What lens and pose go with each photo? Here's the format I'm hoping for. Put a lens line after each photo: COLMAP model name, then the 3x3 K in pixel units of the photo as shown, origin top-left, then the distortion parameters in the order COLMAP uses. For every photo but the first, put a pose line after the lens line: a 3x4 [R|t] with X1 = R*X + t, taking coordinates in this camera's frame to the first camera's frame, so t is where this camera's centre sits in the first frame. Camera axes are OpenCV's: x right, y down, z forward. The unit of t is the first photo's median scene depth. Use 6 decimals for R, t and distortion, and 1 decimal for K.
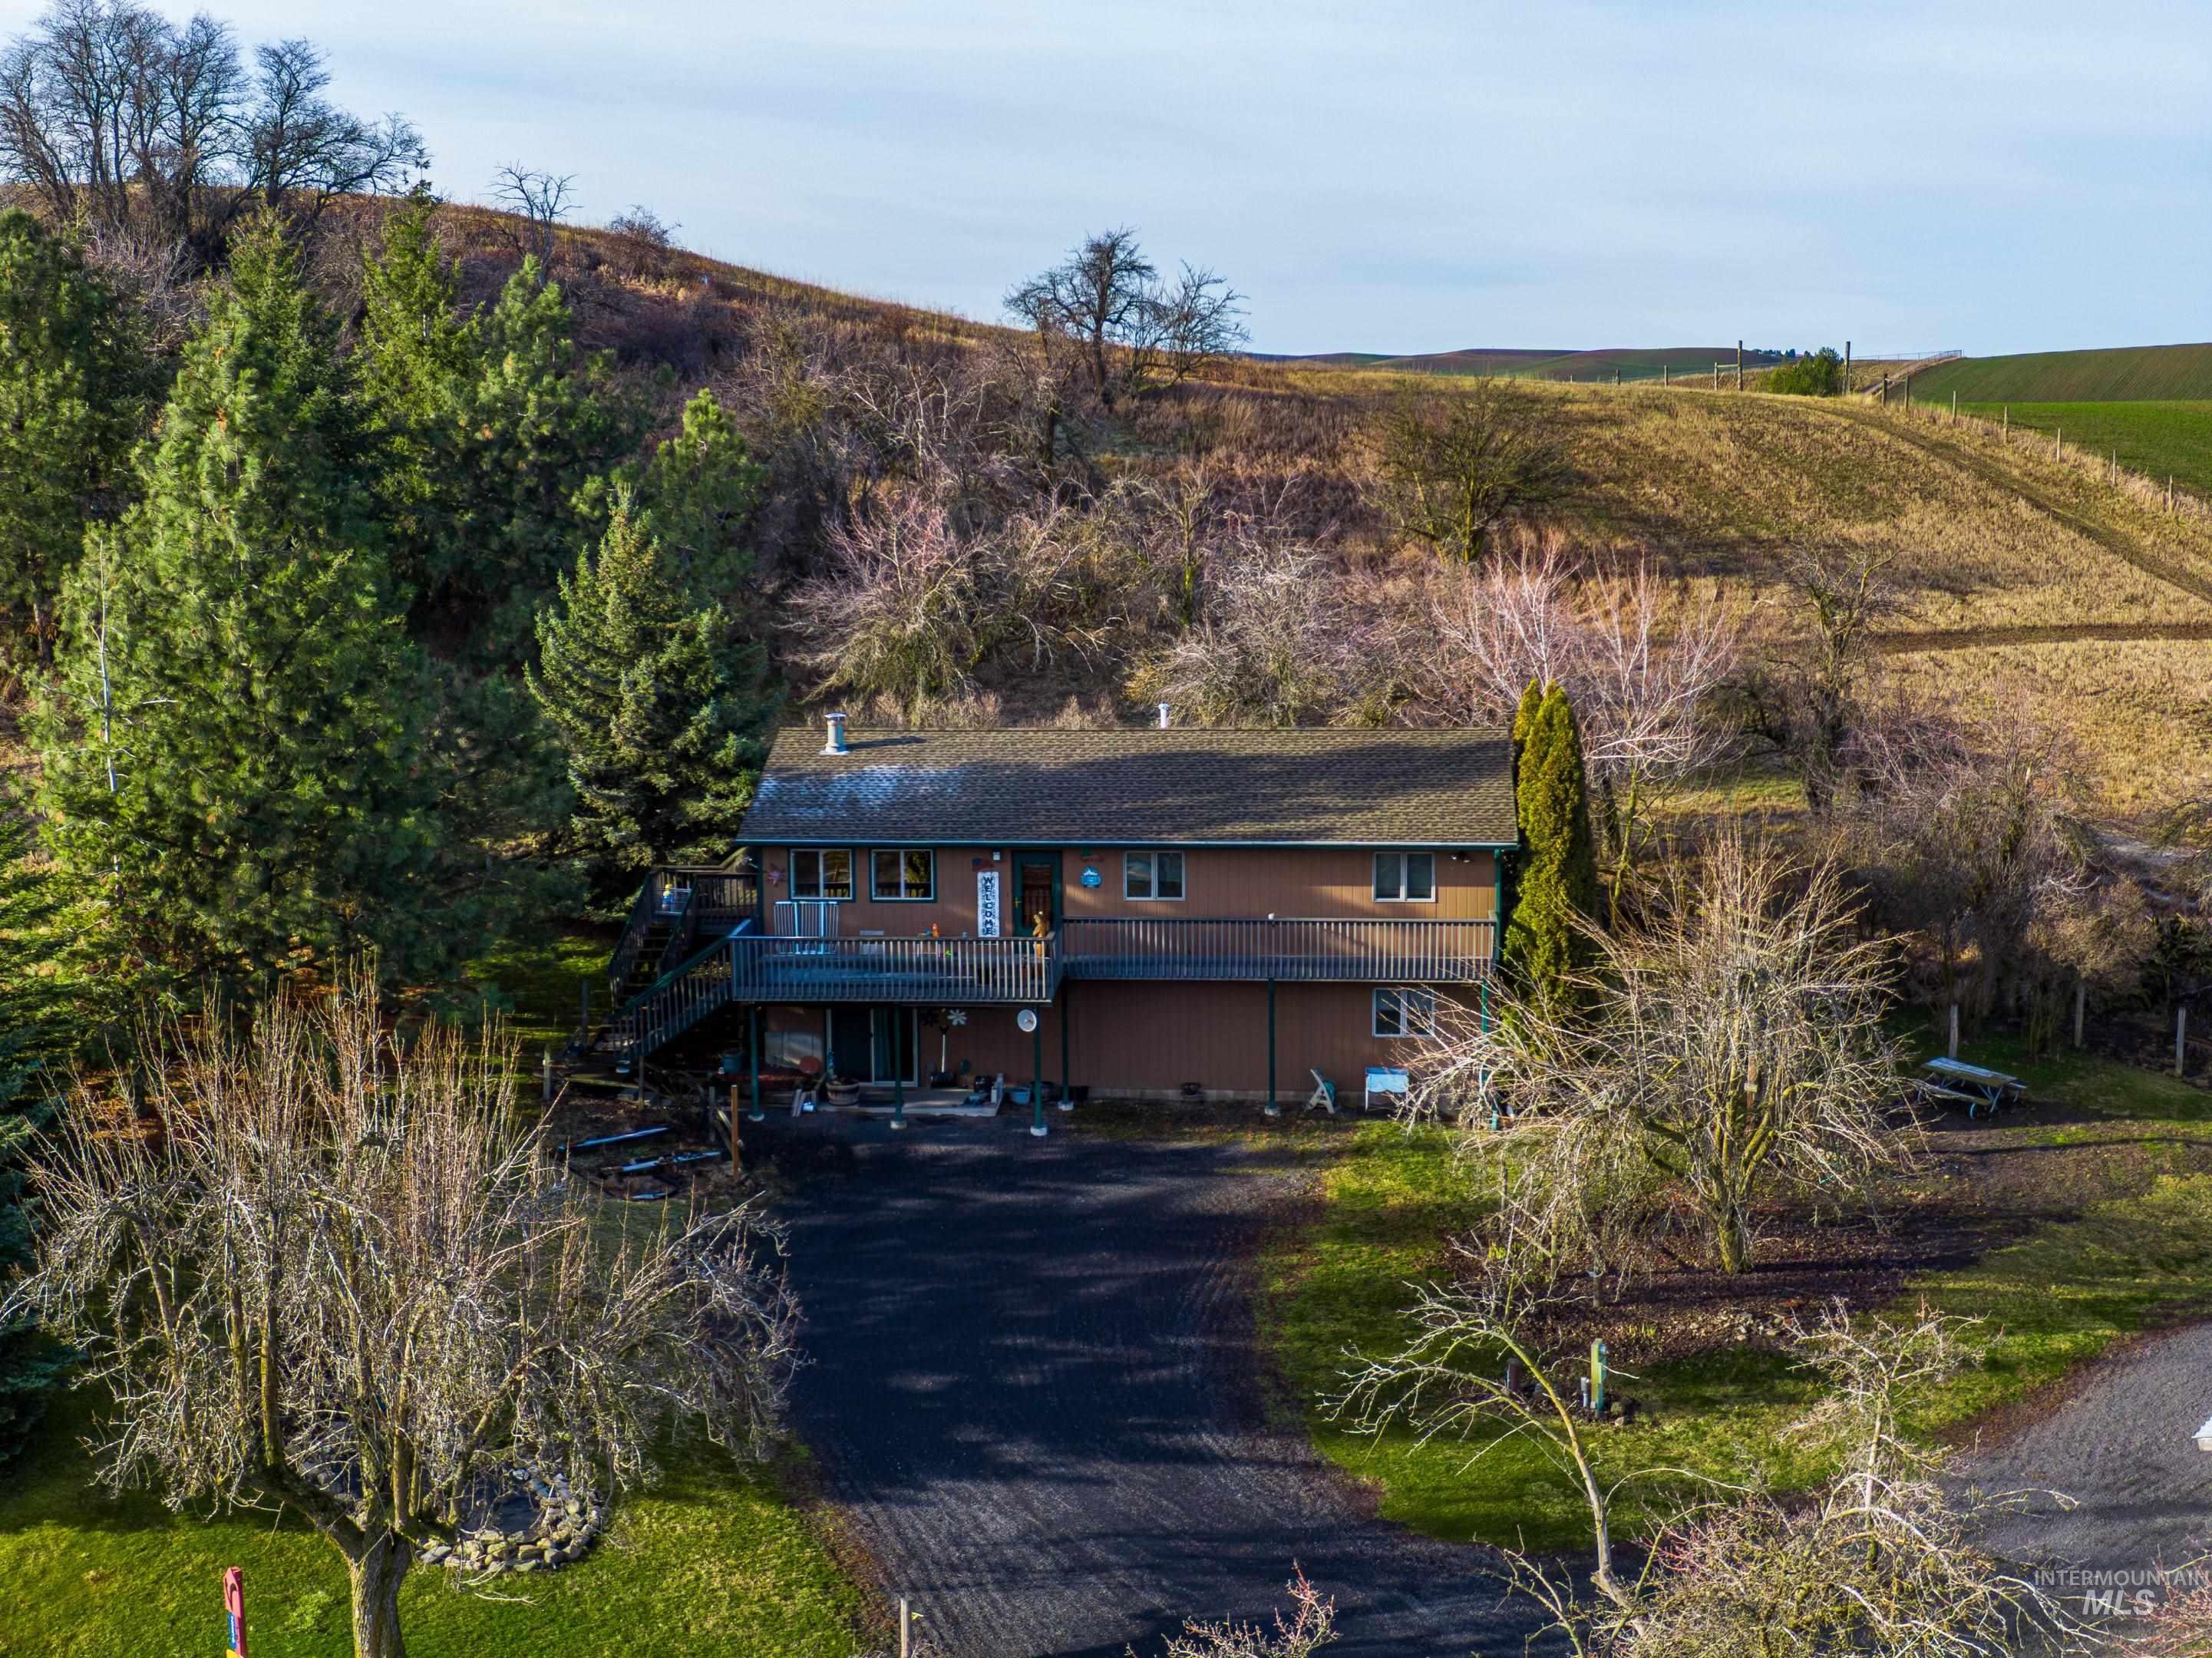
lens RADIAL K [[3152.9, 0, 1106.6], [0, 3152.9, 847.2], [0, 0, 1]] dist [-0.007959, 0.000000]
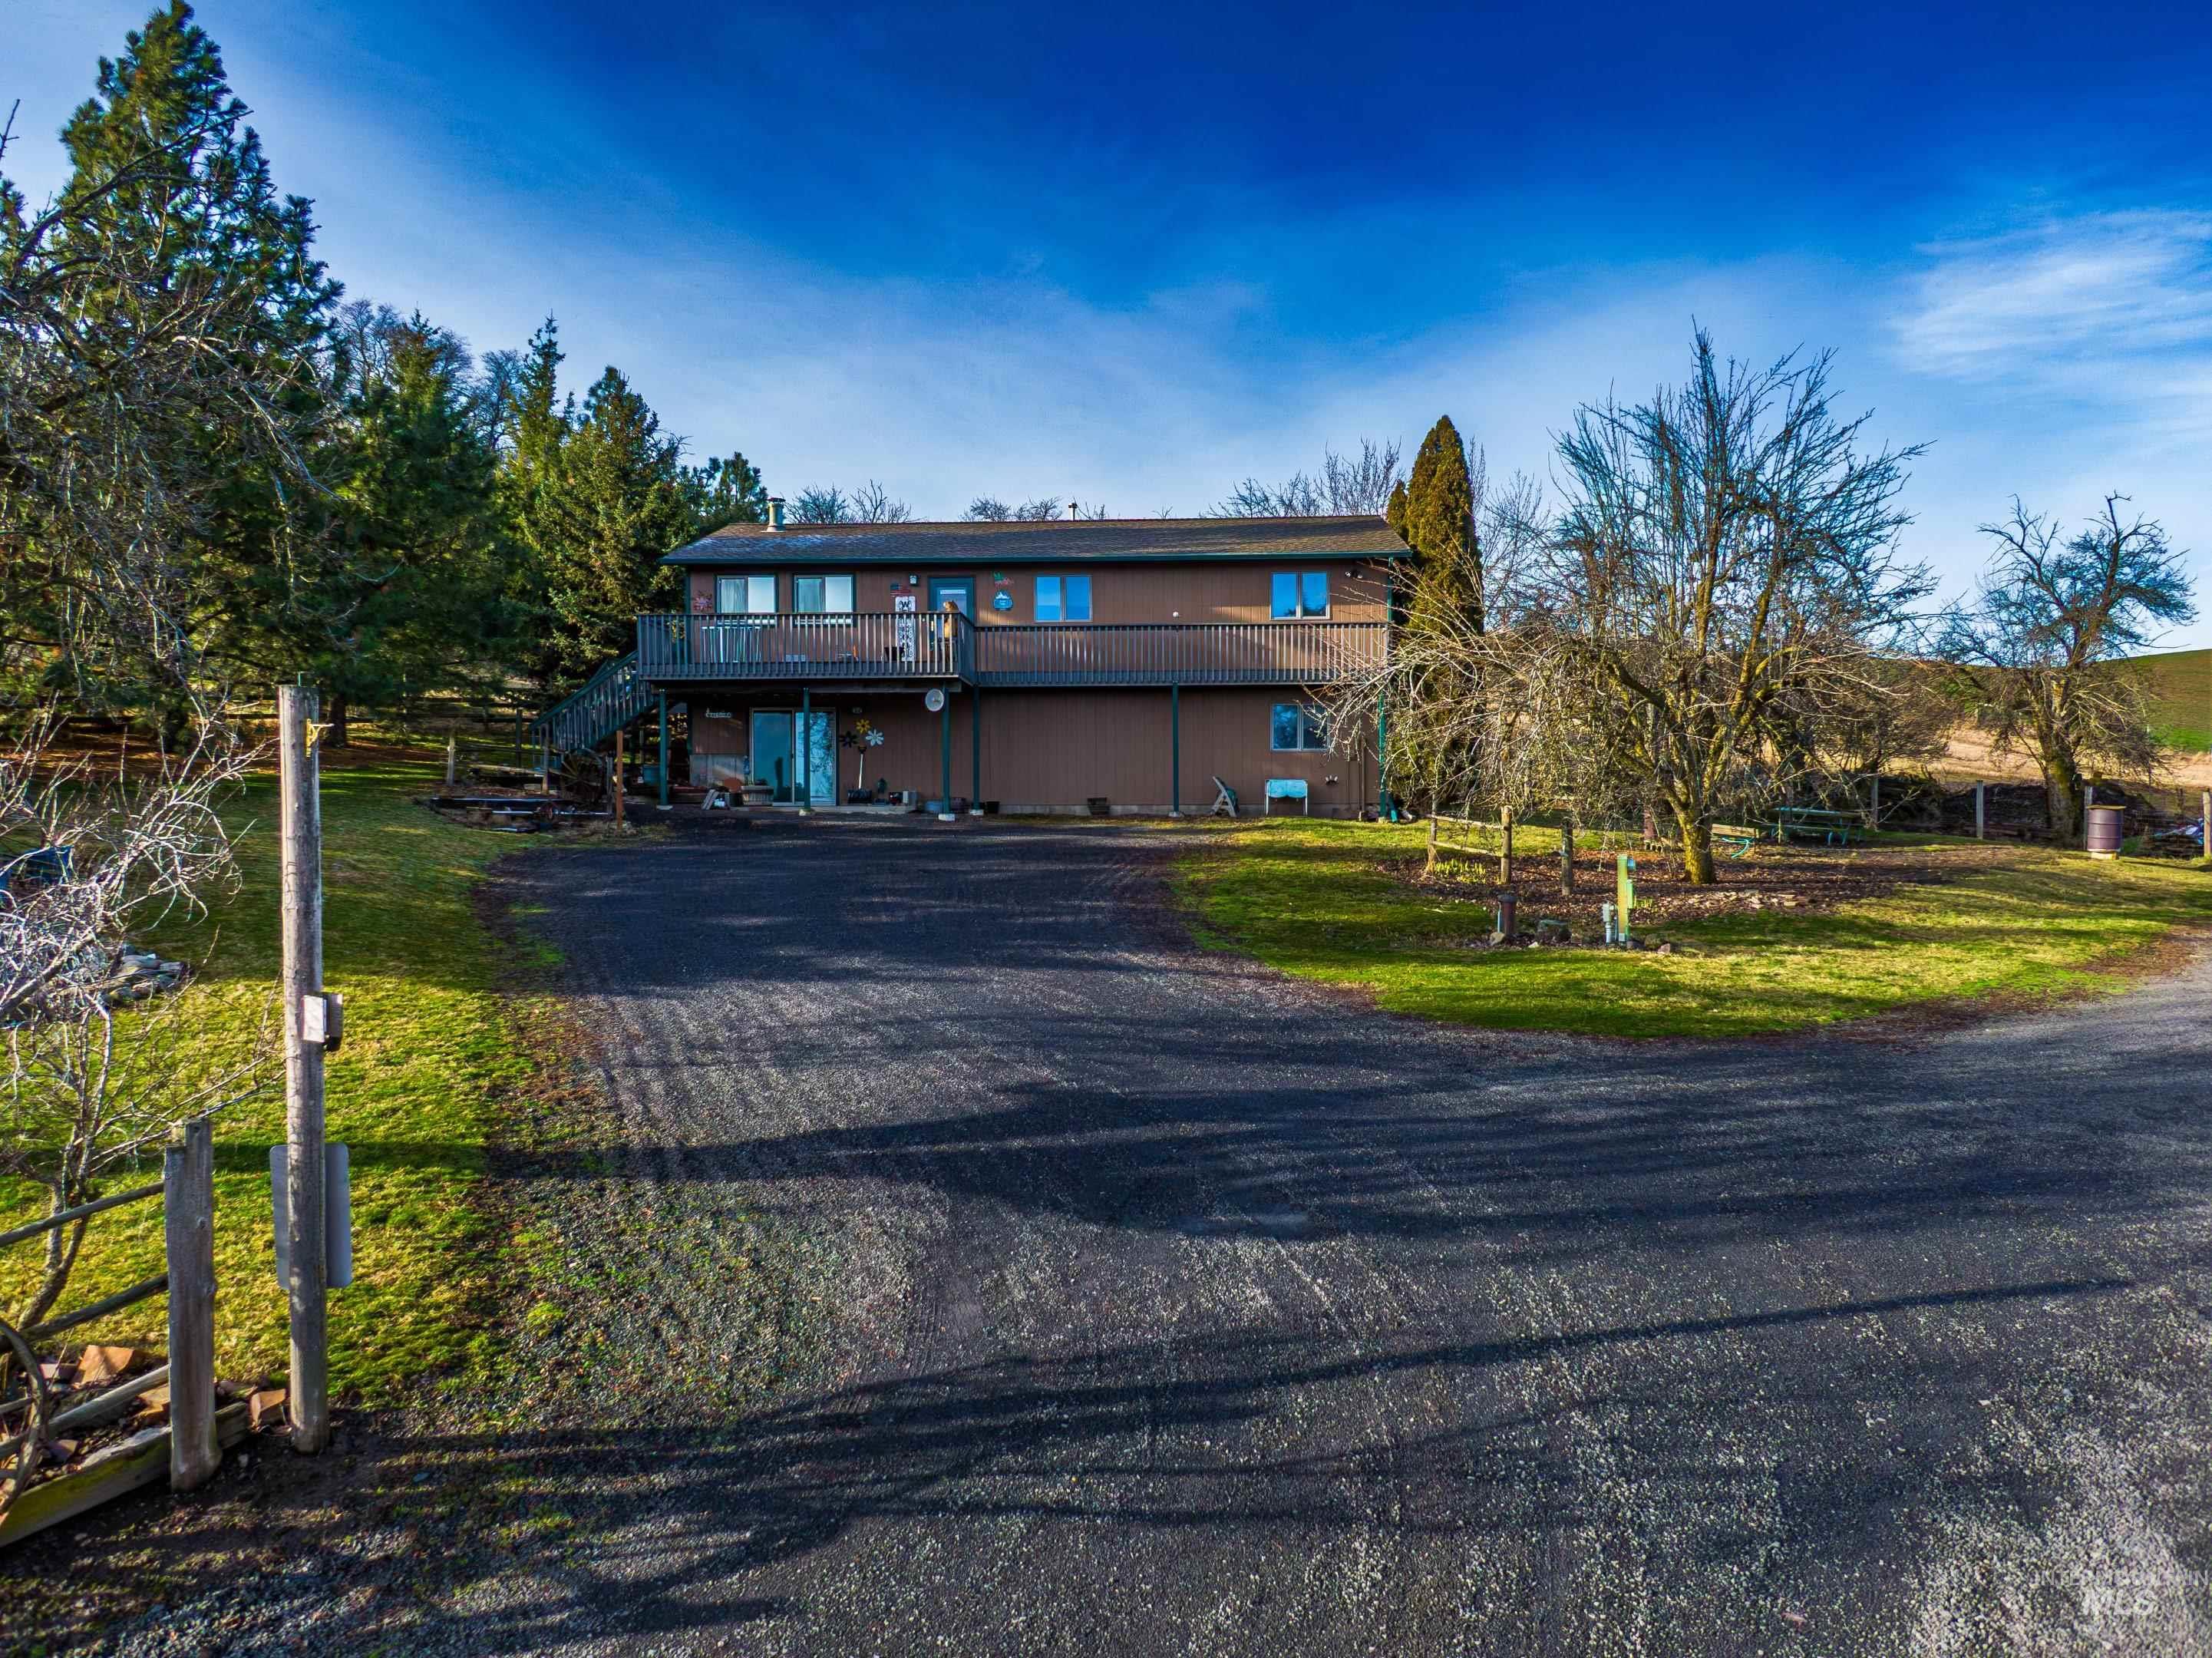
lens RADIAL K [[1586.3, 0, 1112.8], [0, 1586.3, 825.1], [0, 0, 1]] dist [0.038759, -0.040829]
pose [[0.999250, 0.005507, 0.038331, 0.011945], [0.000322, 0.988621, -0.150428, 0.164301], [-0.038723, 0.150328, 0.987878, 0.486602]]
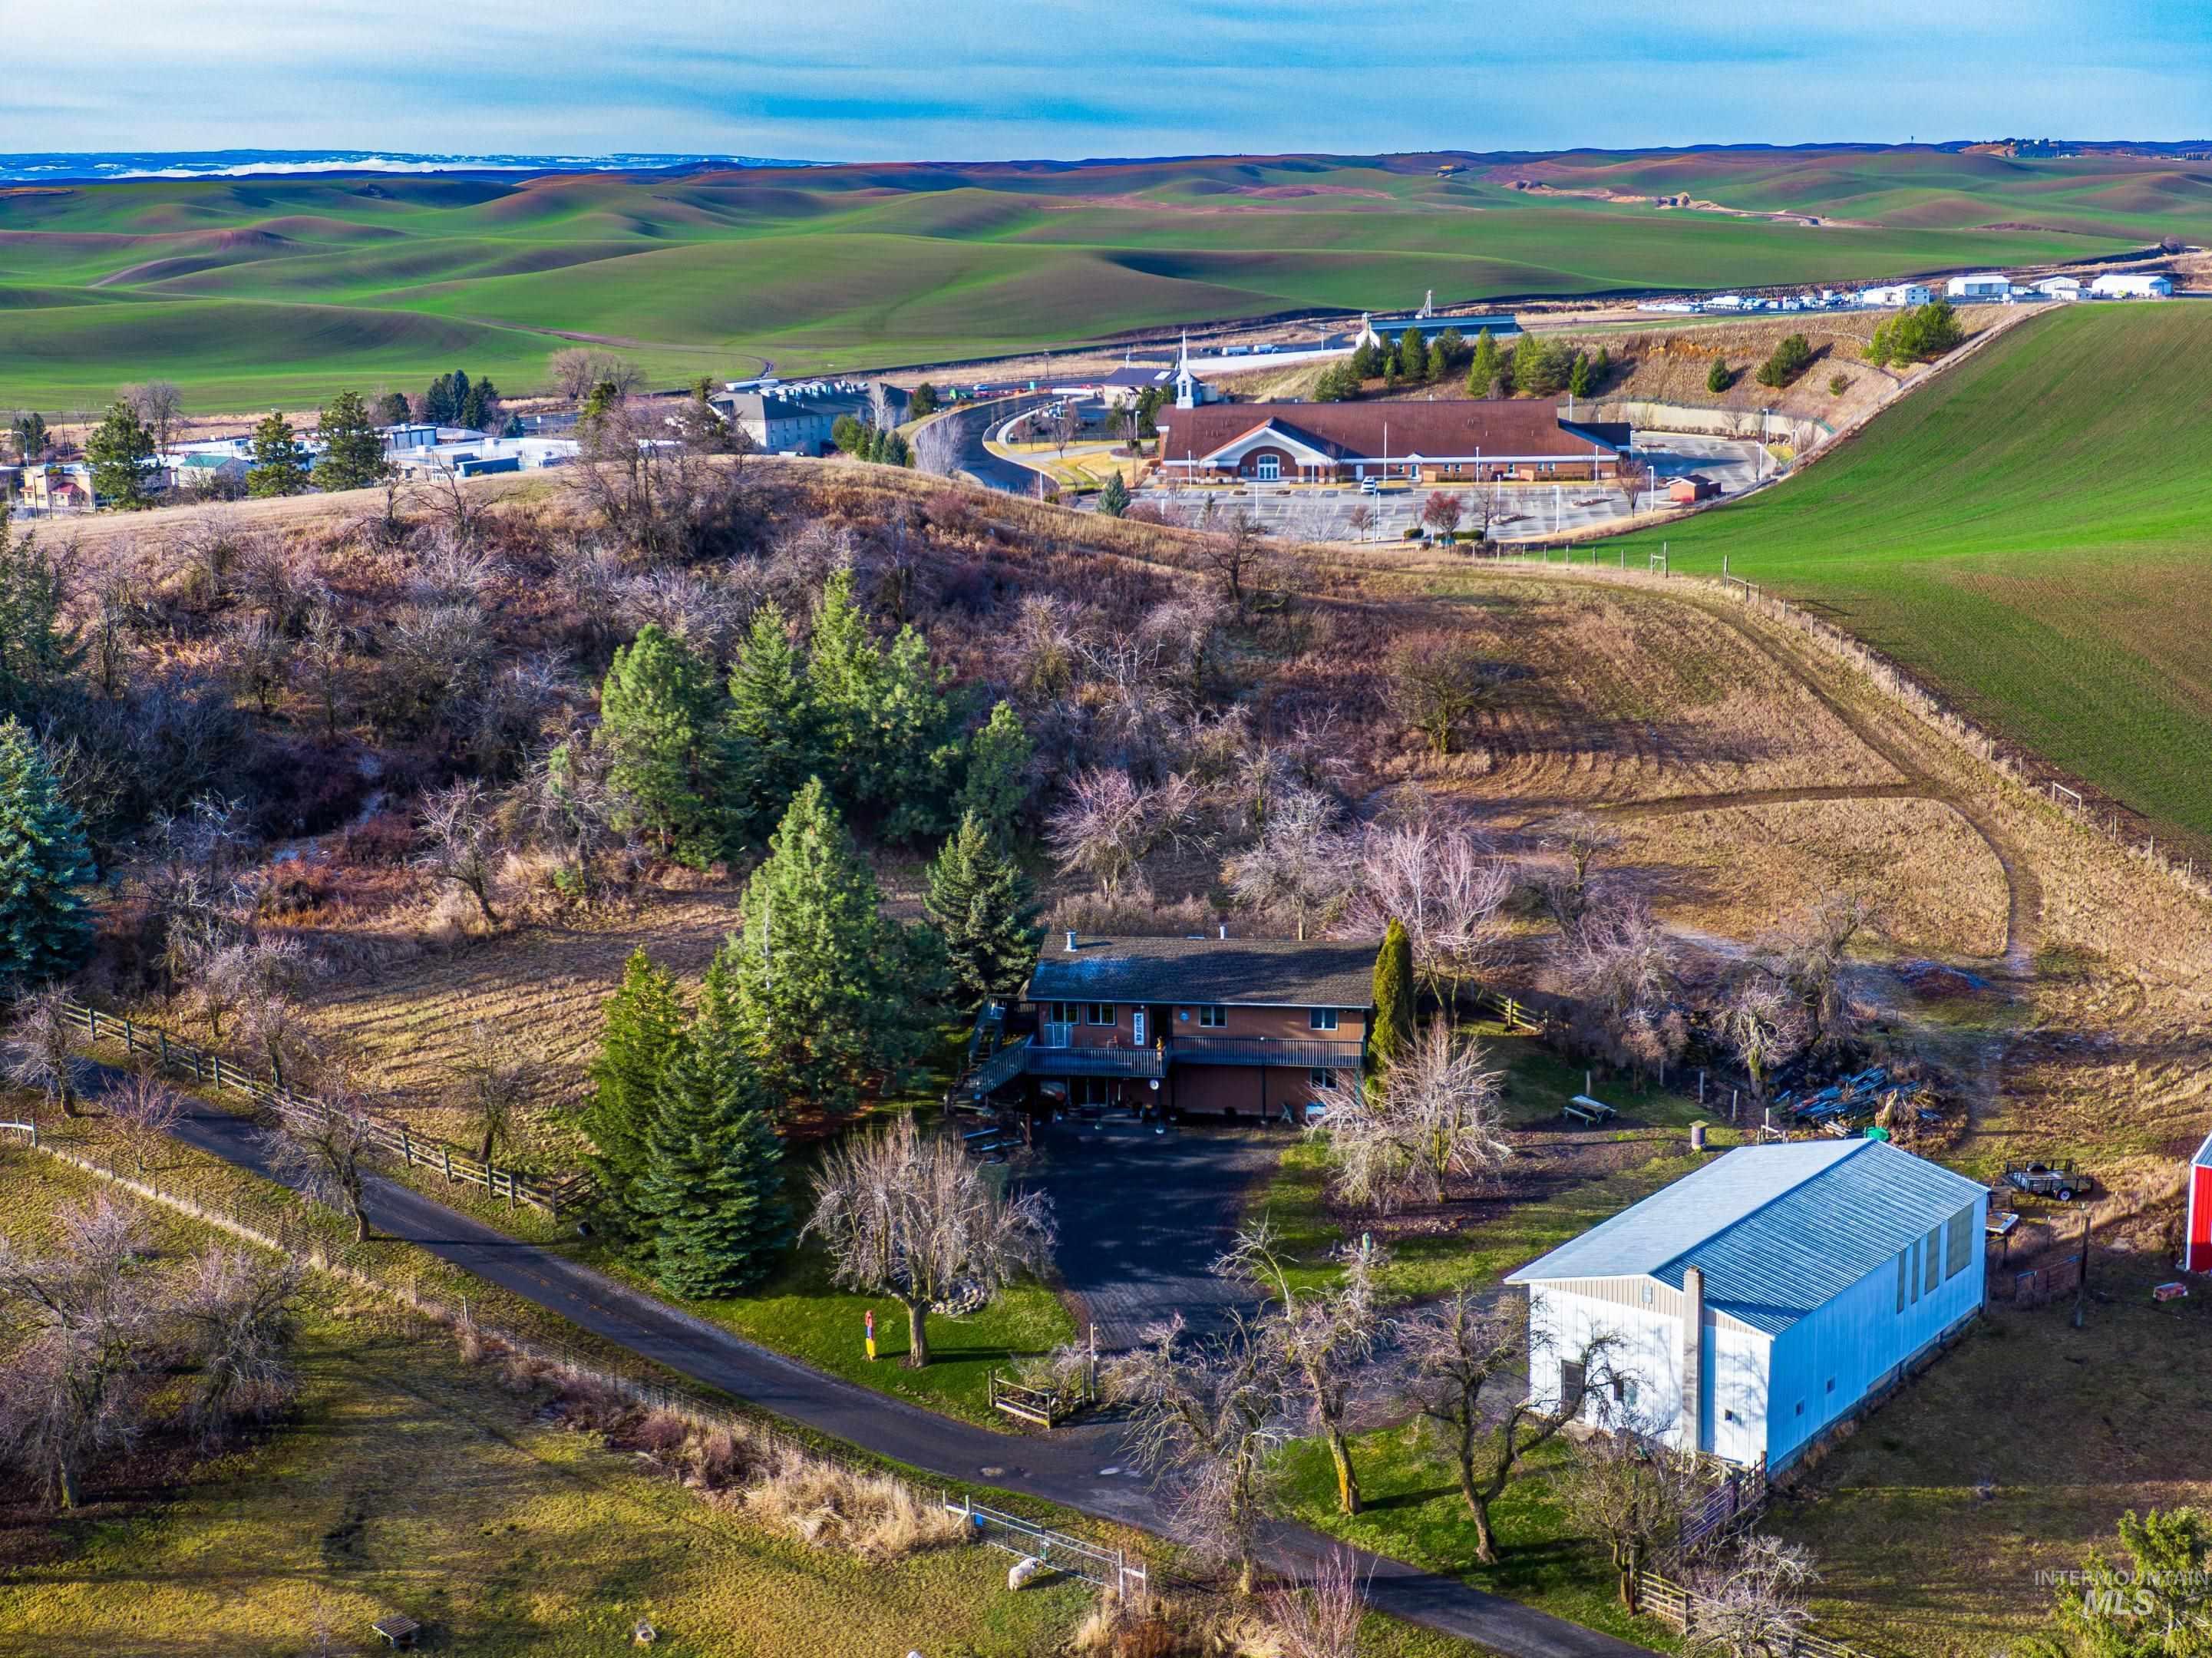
lens RADIAL K [[3152.9, 0, 1095.7], [0, 3152.9, 832.6], [0, 0, 1]] dist [-0.007959, 0.000000]
pose [[0.996802, 0.004474, -0.079790, 0.110134], [0.000480, 0.998078, 0.061970, -0.260077], [0.079914, -0.061810, 0.994884, -1.227007]]
